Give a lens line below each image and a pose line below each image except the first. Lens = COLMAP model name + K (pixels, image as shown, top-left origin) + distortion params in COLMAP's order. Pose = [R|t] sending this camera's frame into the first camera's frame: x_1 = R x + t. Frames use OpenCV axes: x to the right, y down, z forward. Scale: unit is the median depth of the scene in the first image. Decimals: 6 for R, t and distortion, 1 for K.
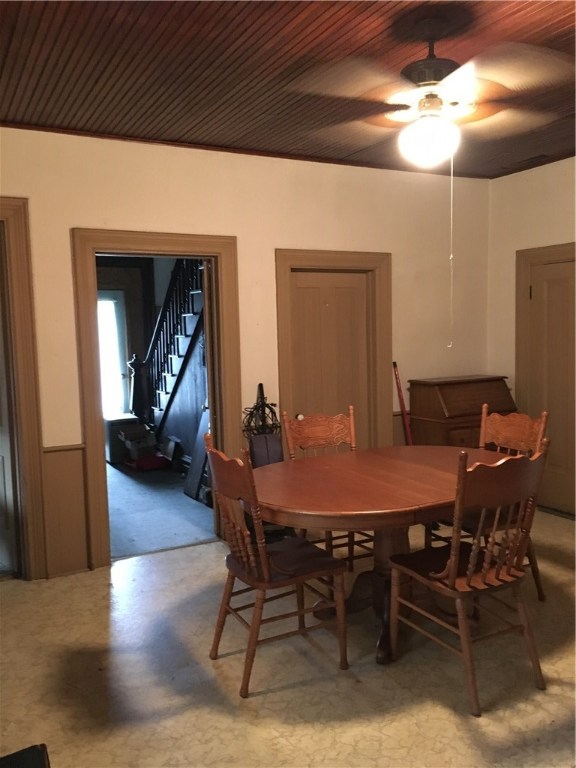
lens RADIAL K [[648.5, 0, 287.5], [0, 648.5, 384.0], [0, 0, 1]] dist [0.046613, -0.061803]
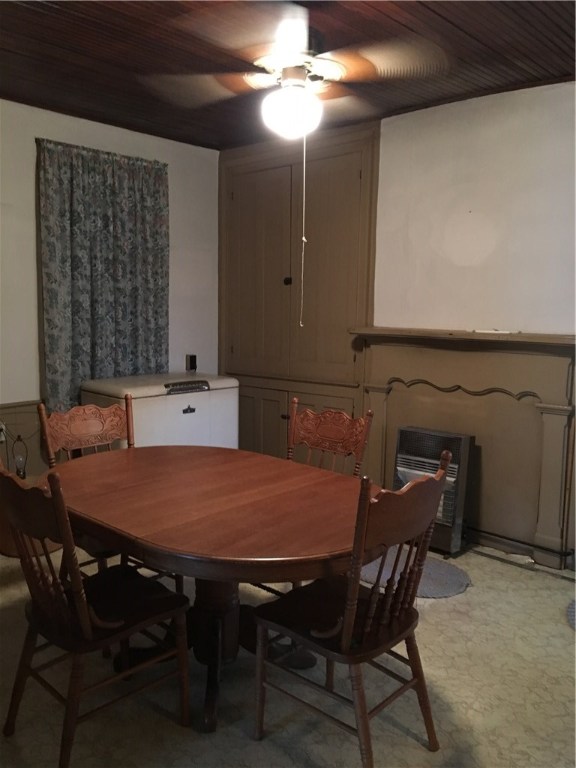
lens RADIAL K [[648.5, 0, 287.7], [0, 648.5, 384.1], [0, 0, 1]] dist [0.046613, -0.061803]
pose [[-0.331944, -0.098988, 0.938091, -0.822545], [0.080272, 0.987907, 0.132649, -0.123124], [-0.939877, 0.119334, -0.319984, 1.530173]]
